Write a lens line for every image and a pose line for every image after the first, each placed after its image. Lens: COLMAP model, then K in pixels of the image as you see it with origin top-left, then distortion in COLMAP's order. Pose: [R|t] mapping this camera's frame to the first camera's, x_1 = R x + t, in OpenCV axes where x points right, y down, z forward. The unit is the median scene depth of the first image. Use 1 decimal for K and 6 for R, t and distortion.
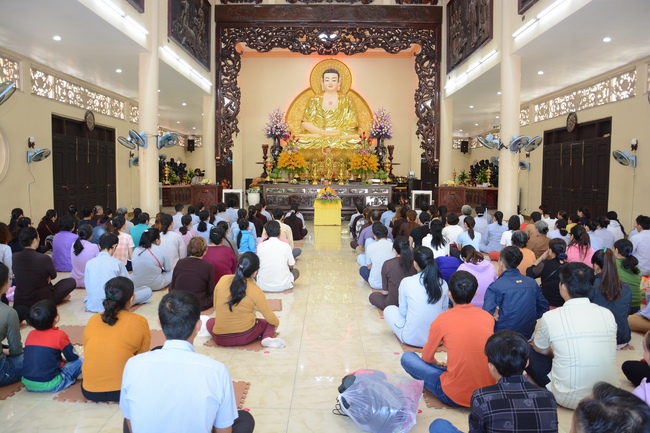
lens RADIAL K [[506.7, 0, 325.0], [0, 506.7, 216.5], [0, 0, 1]] dist [-0.162453, 0.117537]
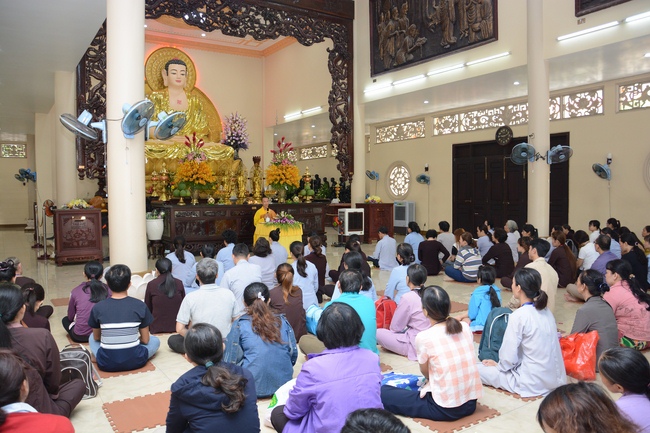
lens RADIAL K [[506.7, 0, 325.0], [0, 506.7, 216.5], [0, 0, 1]] dist [-0.162453, 0.117537]
pose [[0.824862, -0.035364, 0.564227, -0.320275], [0.056276, 0.998221, -0.019706, -0.022650], [-0.562526, 0.048007, 0.825385, 0.305213]]
